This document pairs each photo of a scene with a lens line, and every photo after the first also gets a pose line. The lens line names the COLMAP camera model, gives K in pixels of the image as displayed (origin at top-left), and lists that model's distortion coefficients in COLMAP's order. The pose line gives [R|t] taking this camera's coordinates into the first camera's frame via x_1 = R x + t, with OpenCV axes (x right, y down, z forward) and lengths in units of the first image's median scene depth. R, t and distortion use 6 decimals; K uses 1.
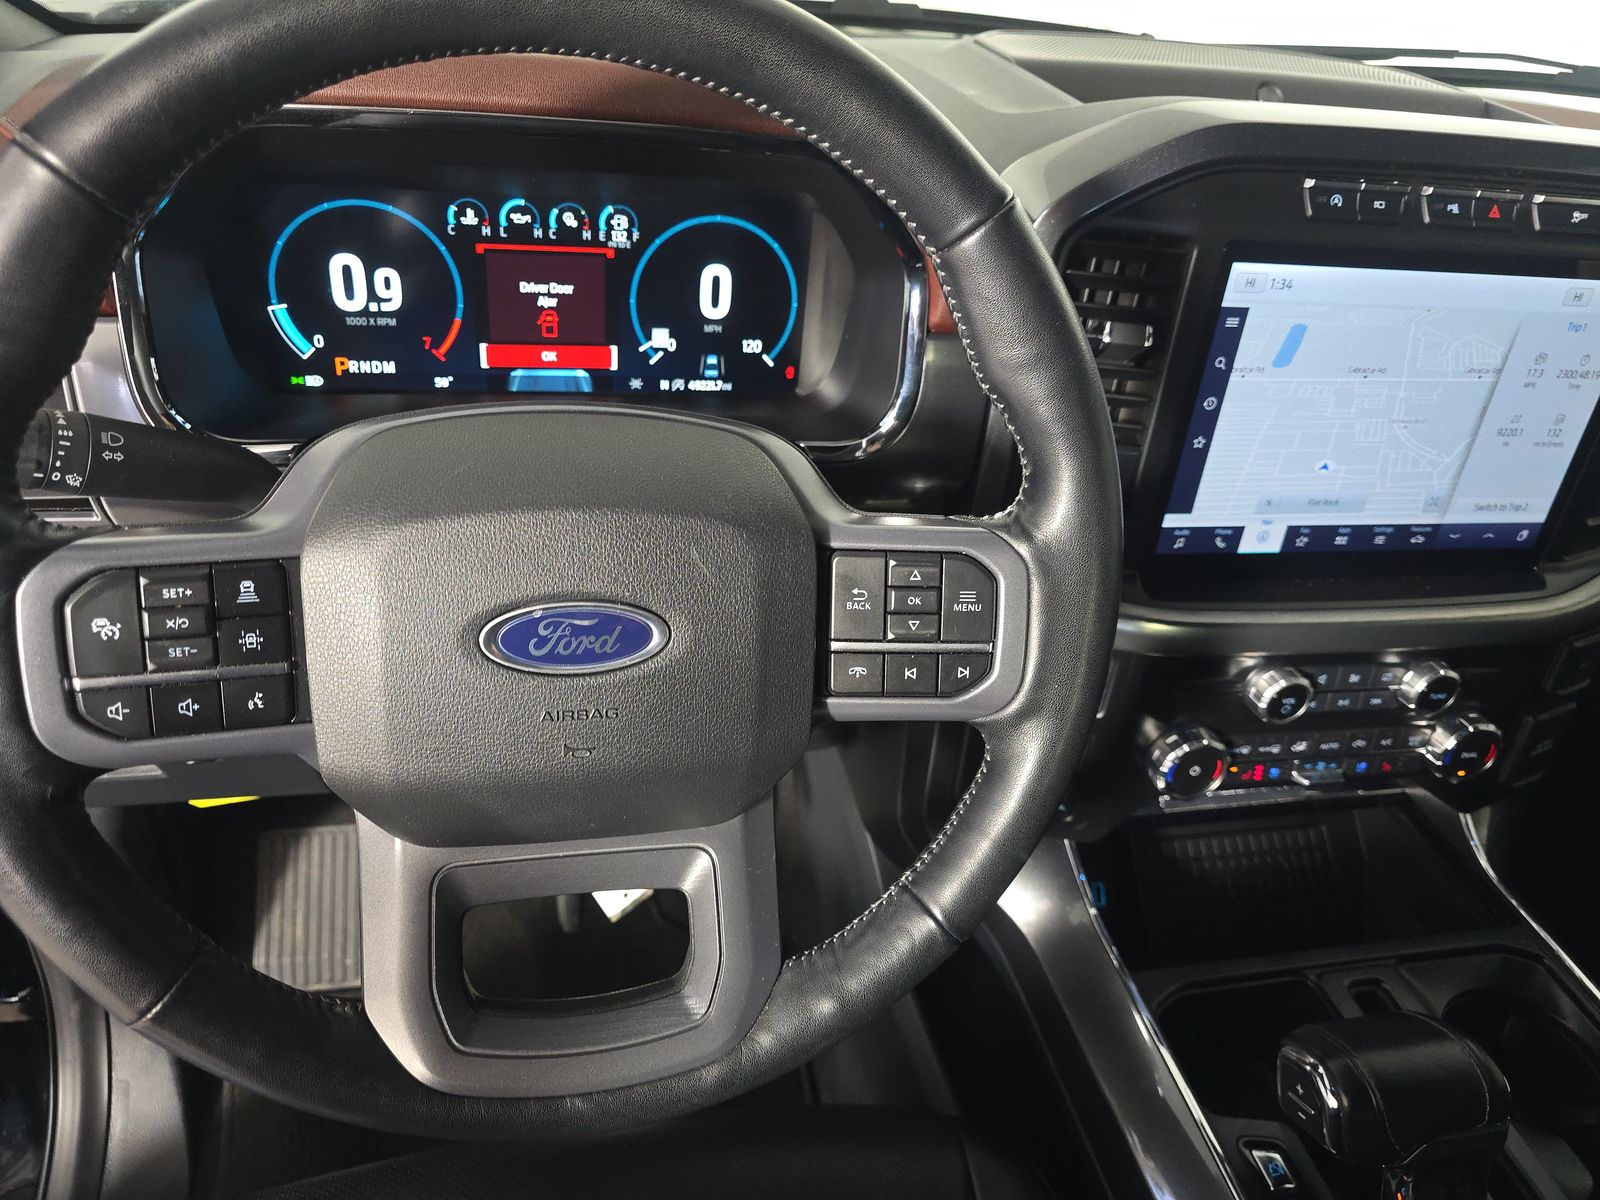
lens RADIAL K [[1079.3, 0, 771.1], [0, 1079.3, 596.0], [0, 0, 1]] dist [0.039777, -0.055729]
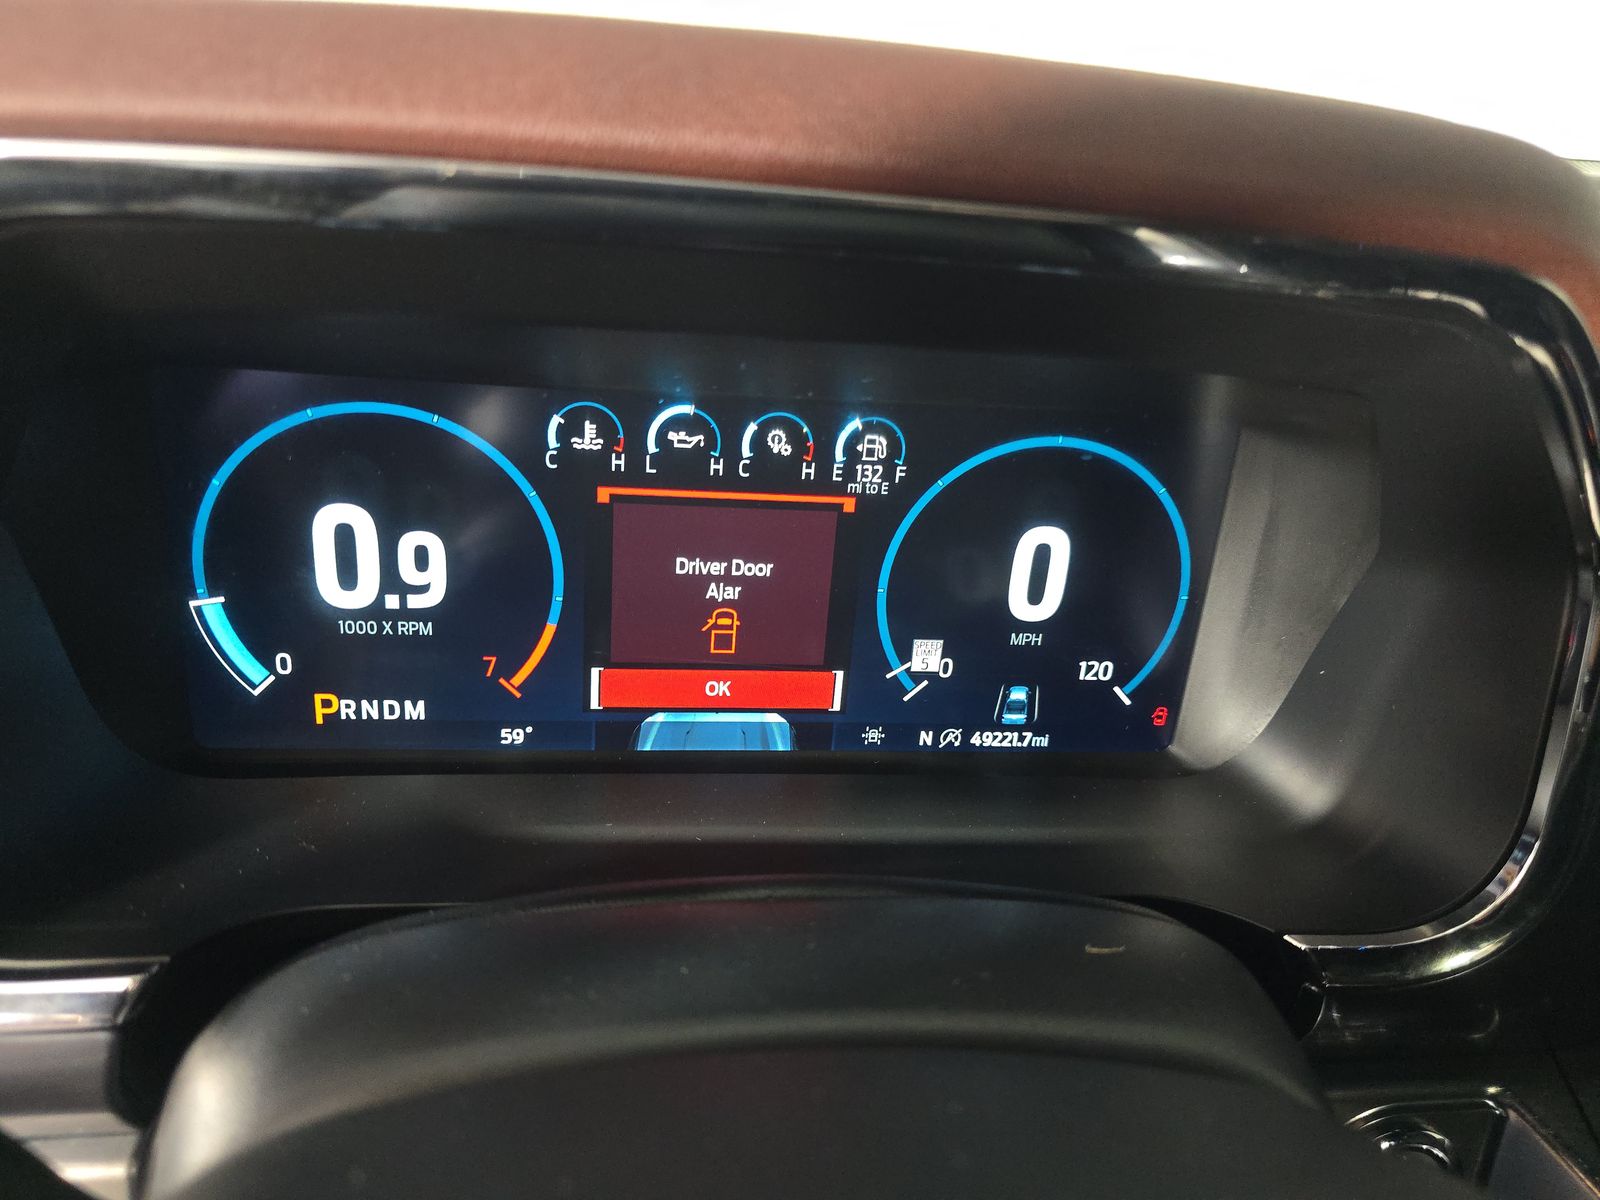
lens RADIAL K [[1079.3, 0, 771.1], [0, 1079.3, 596.0], [0, 0, 1]] dist [0.039777, -0.055729]
pose [[0.996488, 0.022208, -0.080743, -0.148095], [-0.035753, 0.984727, -0.170396, -0.190557], [0.075726, 0.172684, 0.982062, 0.516441]]
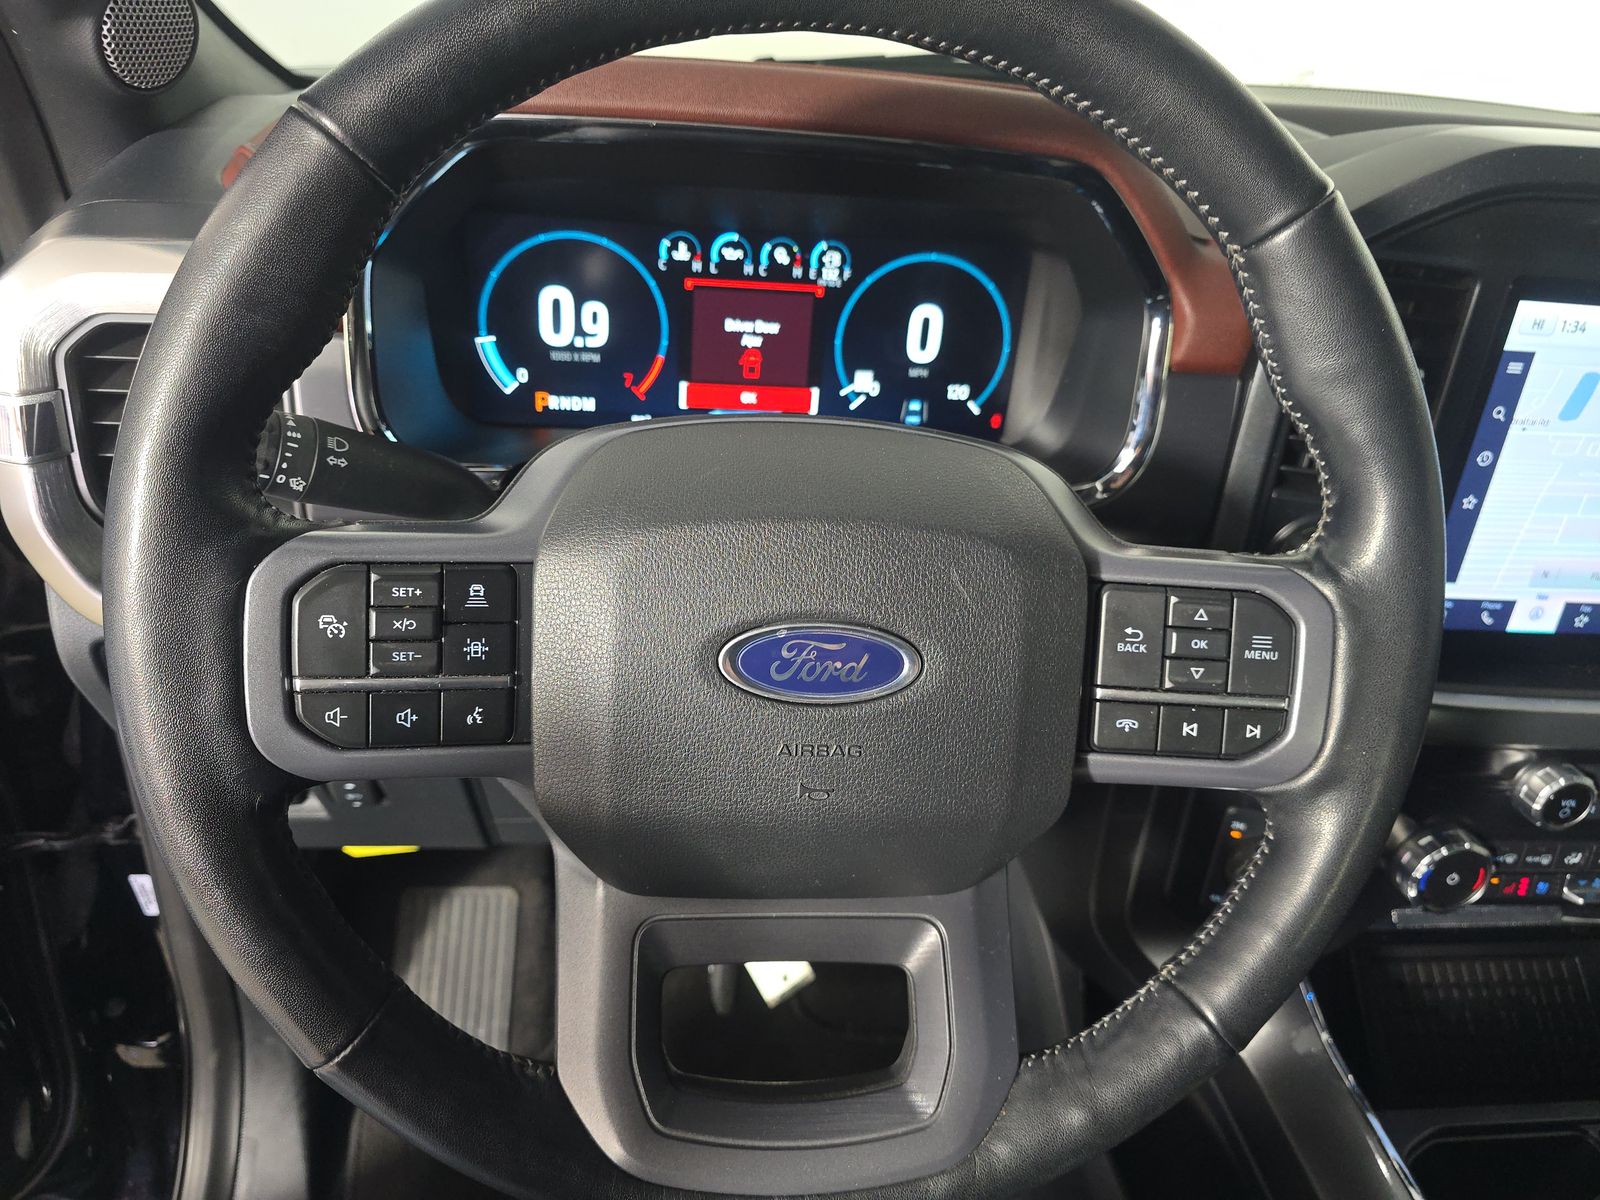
lens RADIAL K [[1079.3, 0, 771.1], [0, 1079.3, 596.0], [0, 0, 1]] dist [0.039777, -0.055729]
pose [[0.993859, 0.037231, -0.104202, -0.083534], [-0.046208, 0.995300, -0.085105, 0.039095], [0.100544, 0.089397, 0.990908, 0.066363]]
